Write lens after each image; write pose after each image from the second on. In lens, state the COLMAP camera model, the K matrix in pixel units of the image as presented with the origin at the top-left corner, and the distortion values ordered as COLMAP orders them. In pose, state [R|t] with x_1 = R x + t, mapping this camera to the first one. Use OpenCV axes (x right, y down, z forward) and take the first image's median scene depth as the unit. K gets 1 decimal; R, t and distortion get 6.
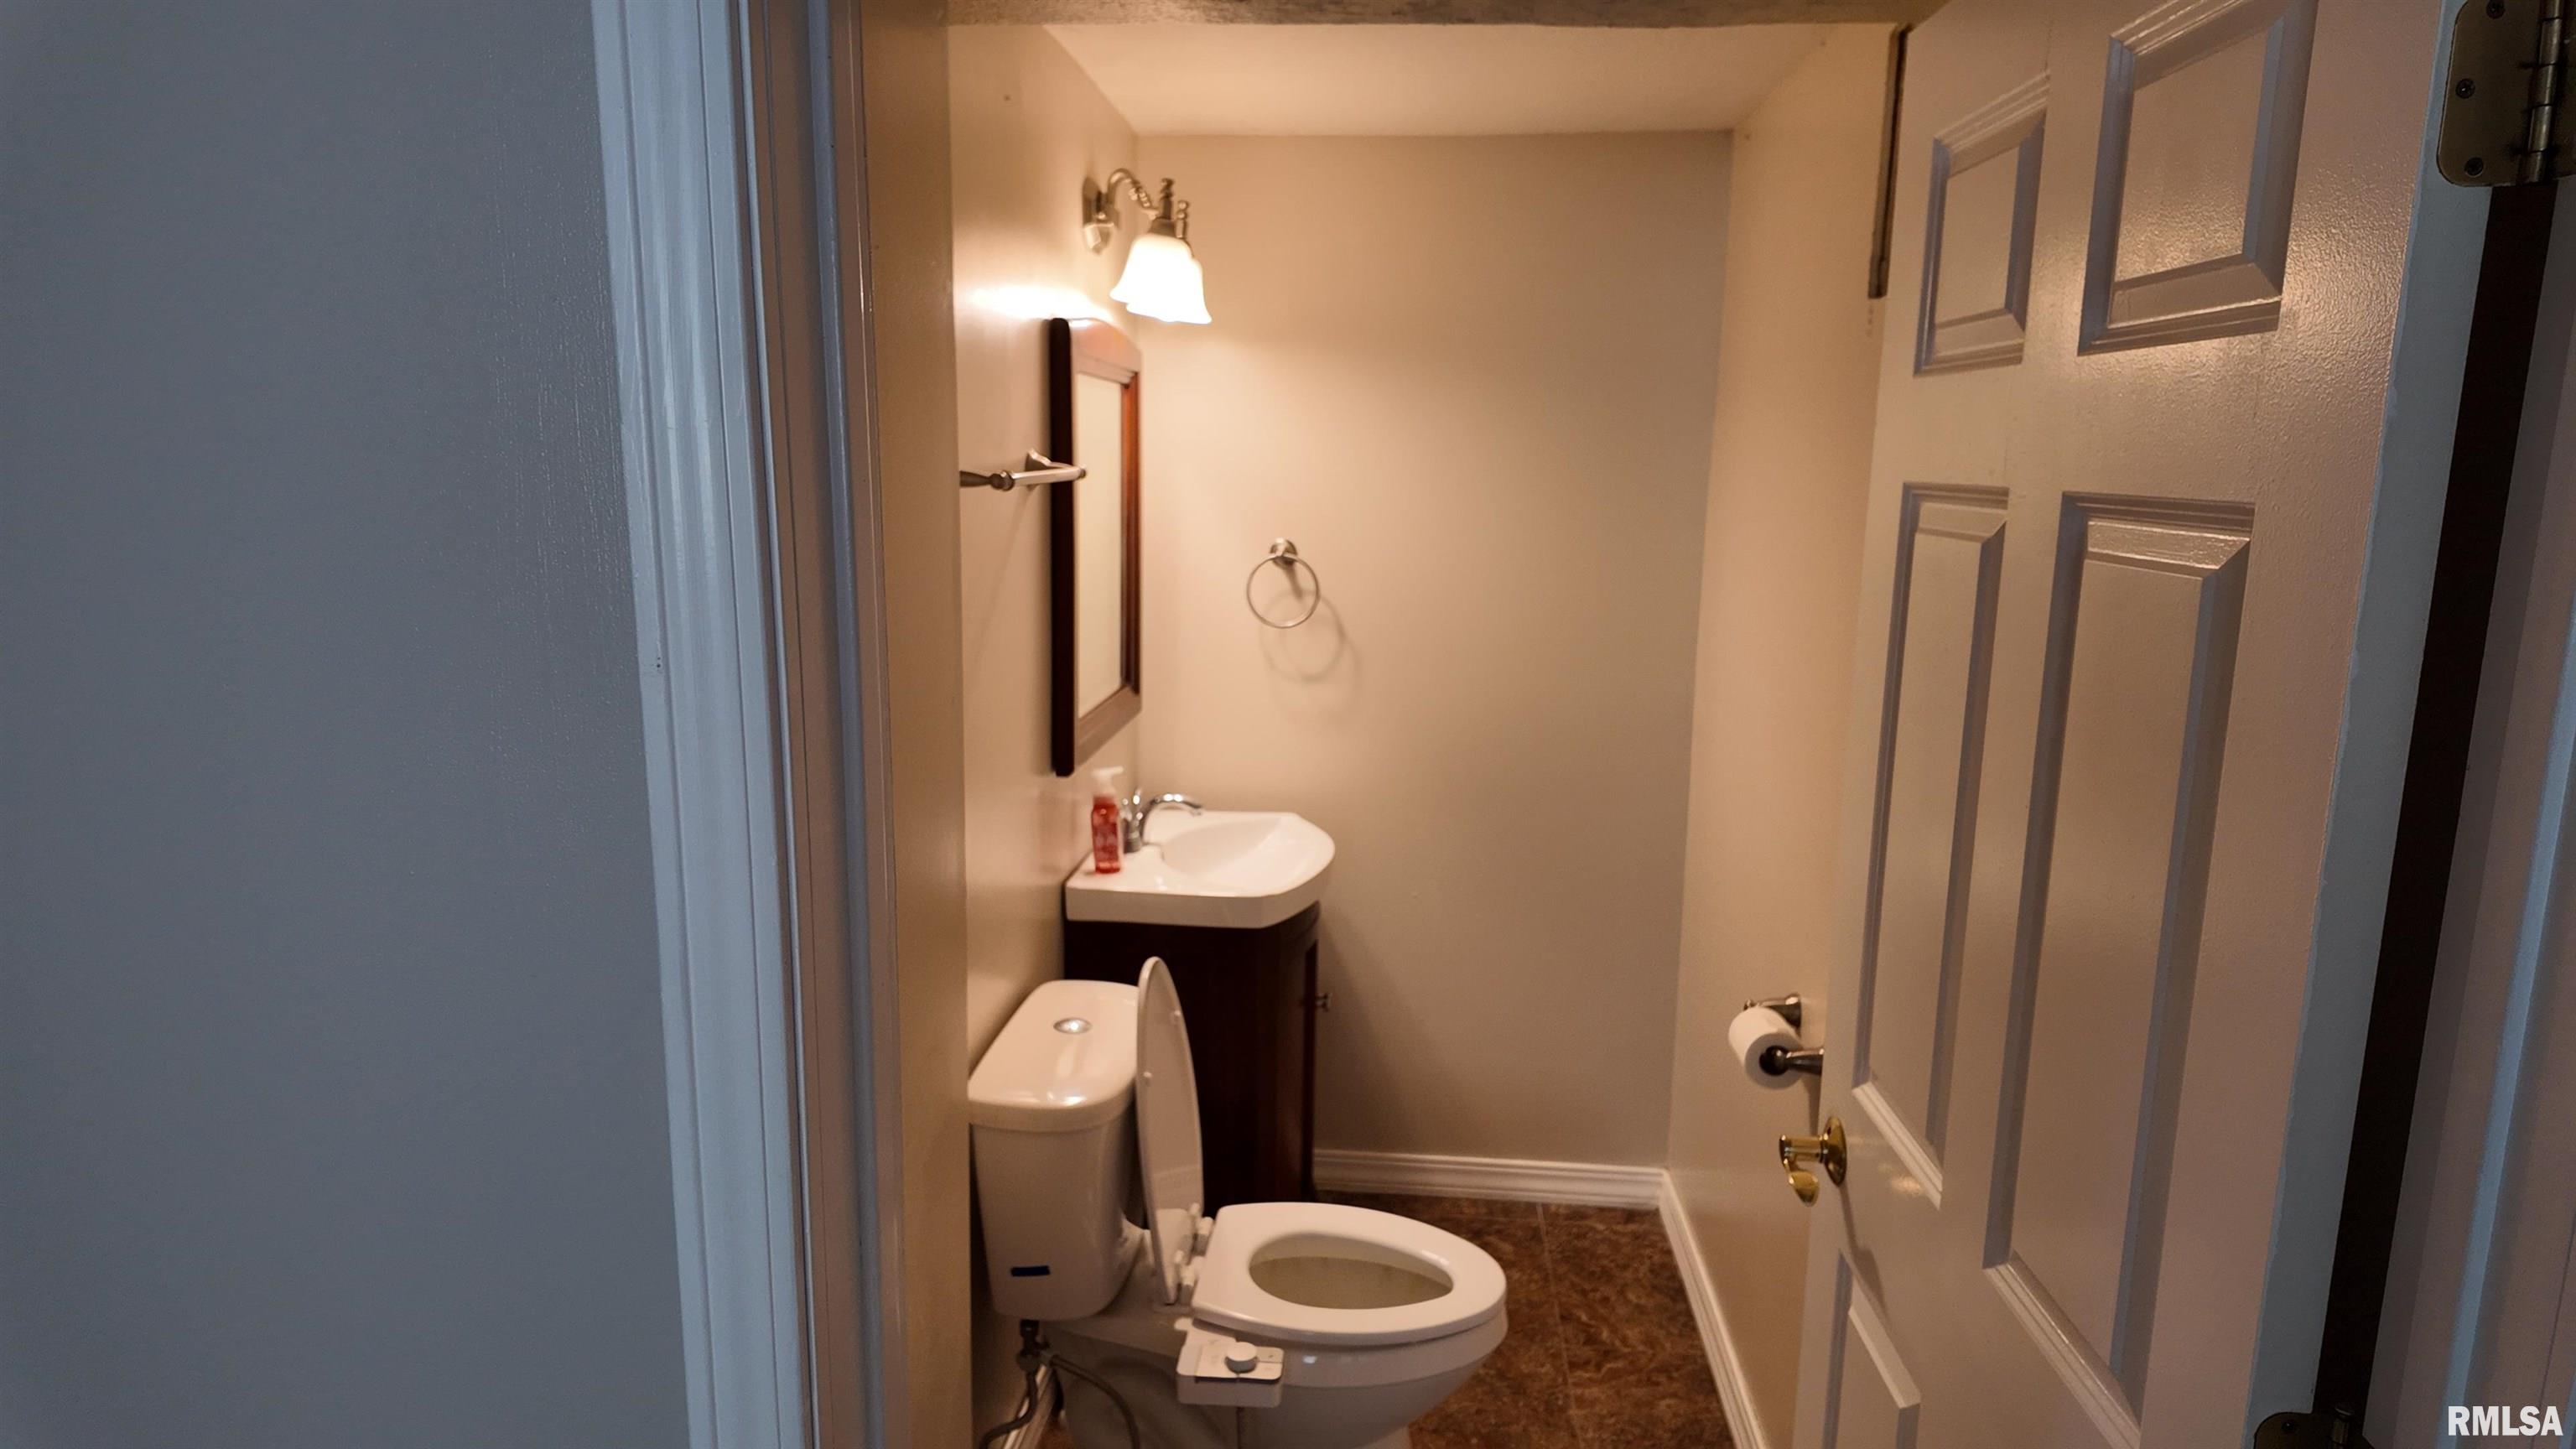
lens RADIAL K [[1481.2, 0, 1288.0], [0, 1481.2, 724.5], [0, 0, 1]] dist [0.054327, -0.057259]
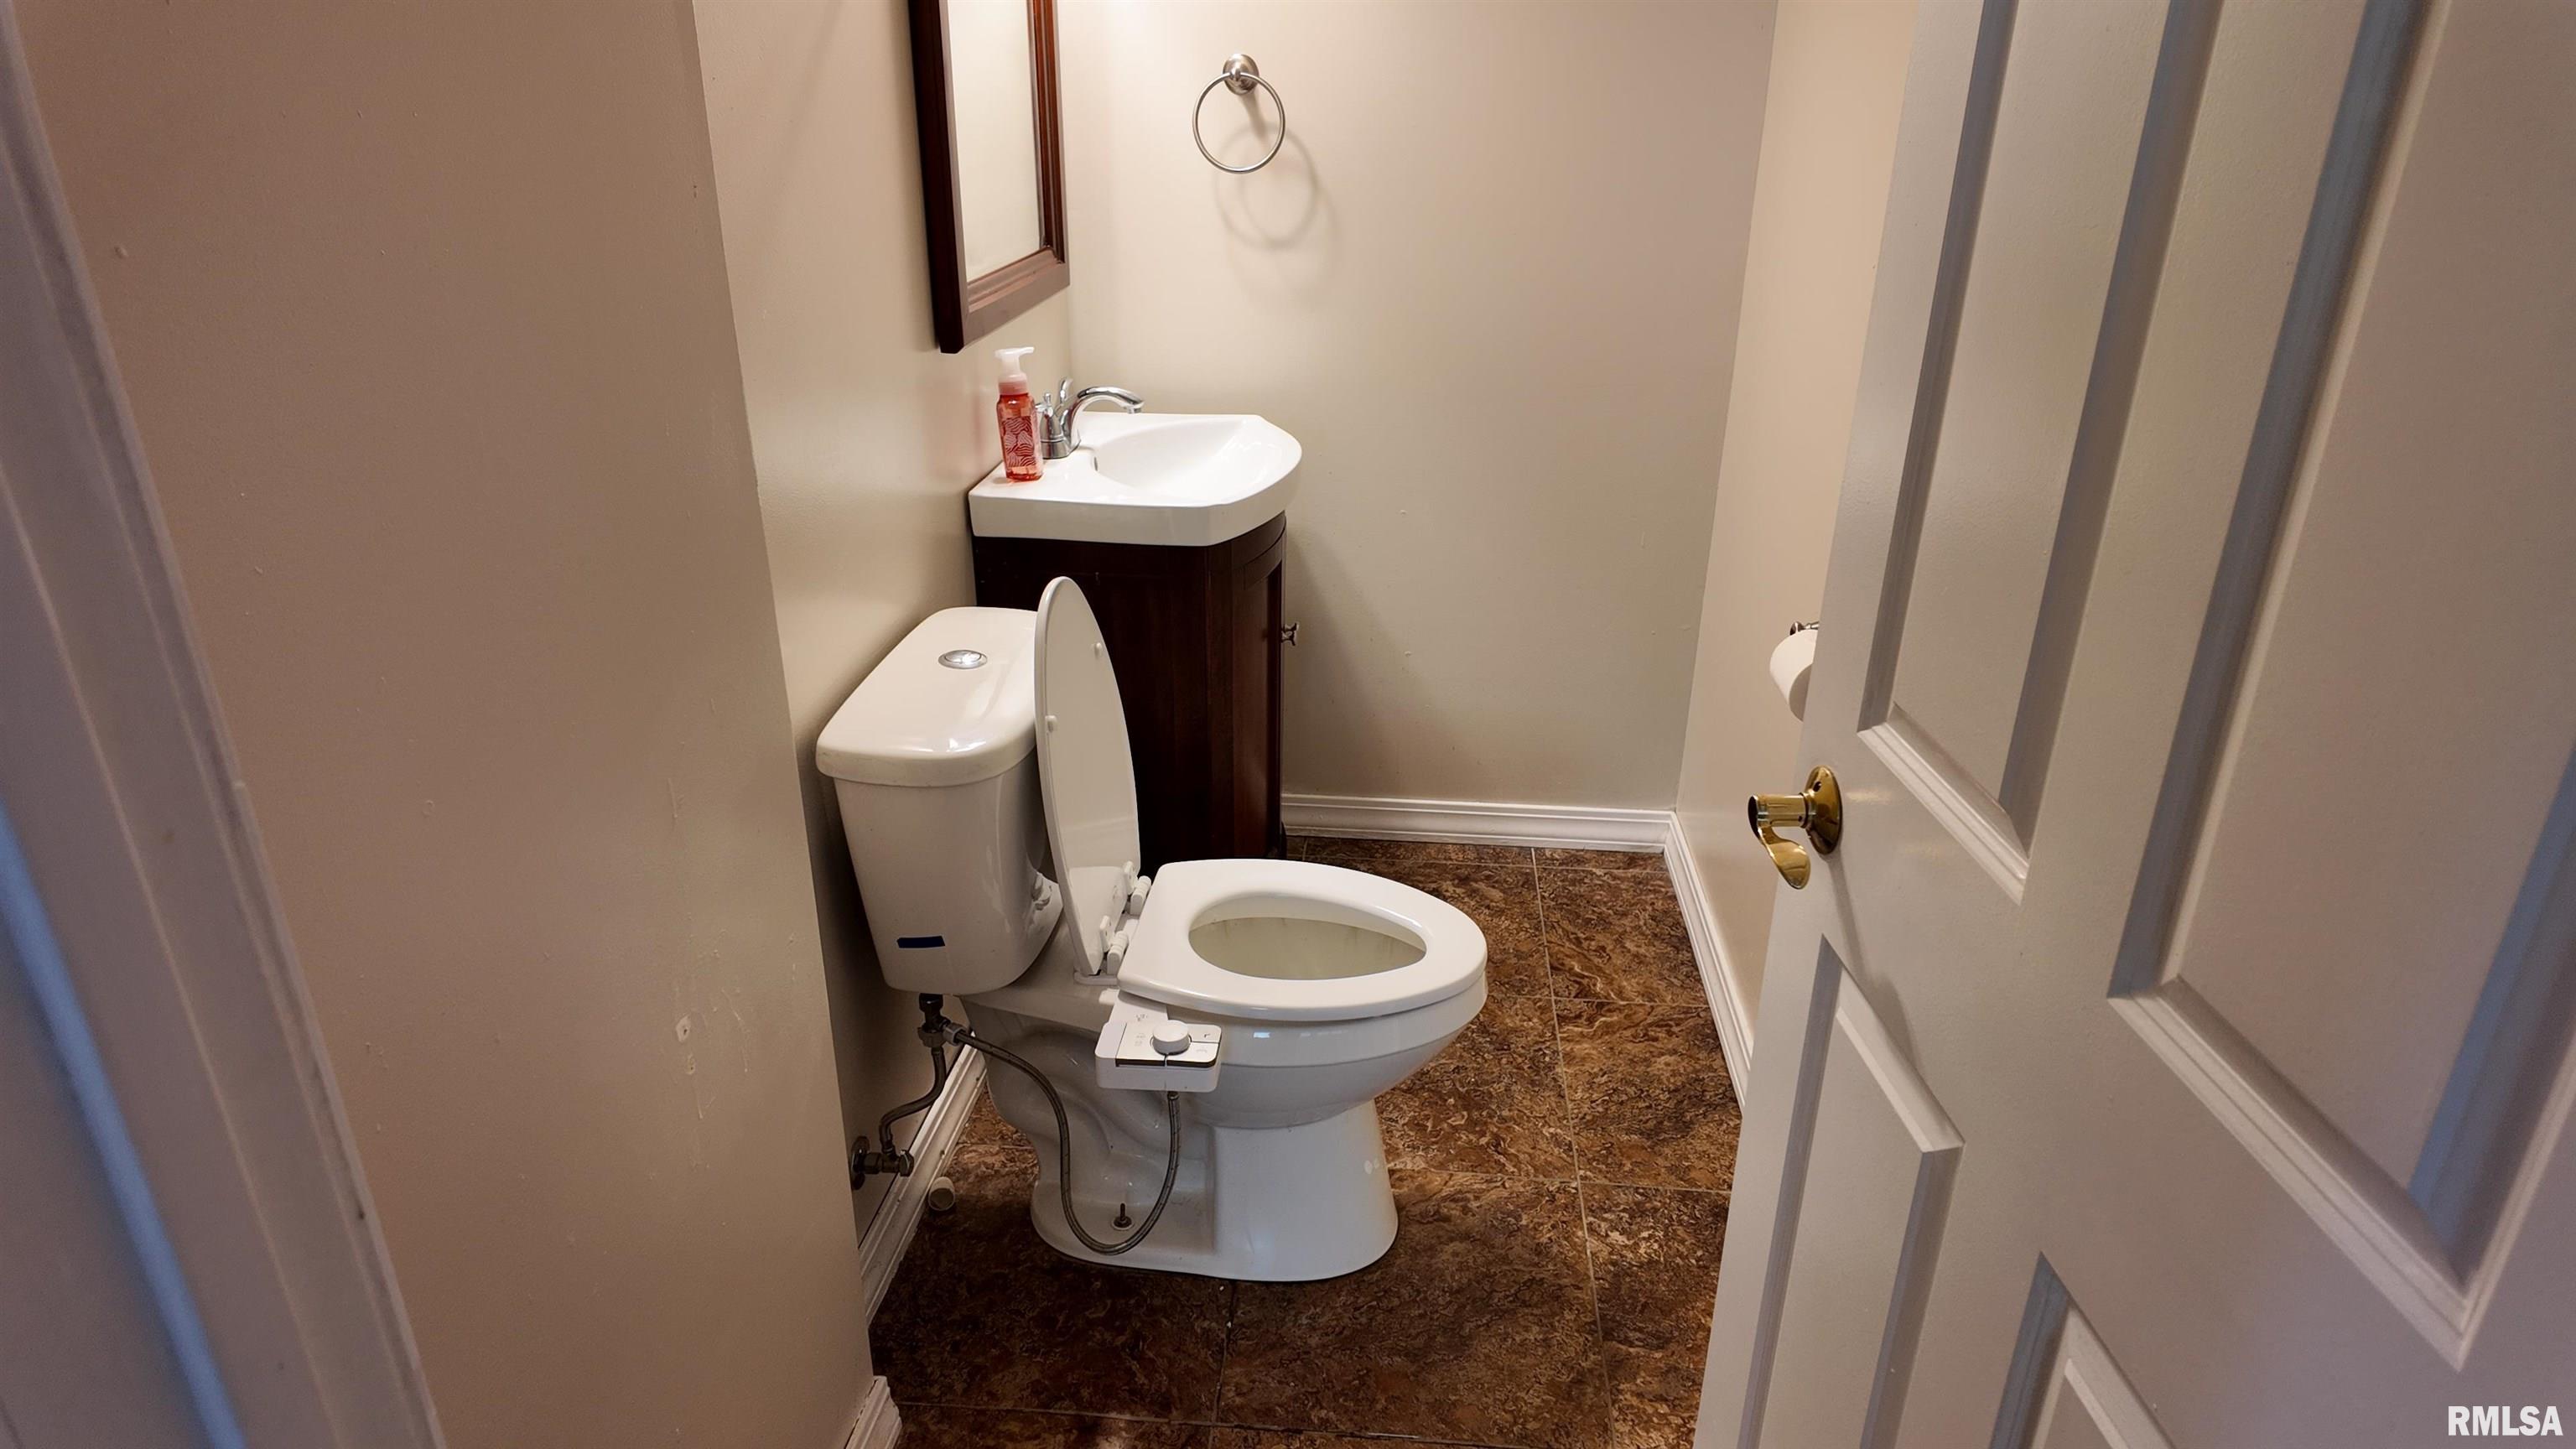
lens RADIAL K [[1476.7, 0, 1288.0], [0, 1476.7, 724.5], [0, 0, 1]] dist [0.144798, -0.055829]
pose [[0.999947, -0.005221, -0.008901, 0.031654], [0.007184, 0.971429, 0.237223, 0.035077], [0.007408, -0.237274, 0.971415, 0.155233]]
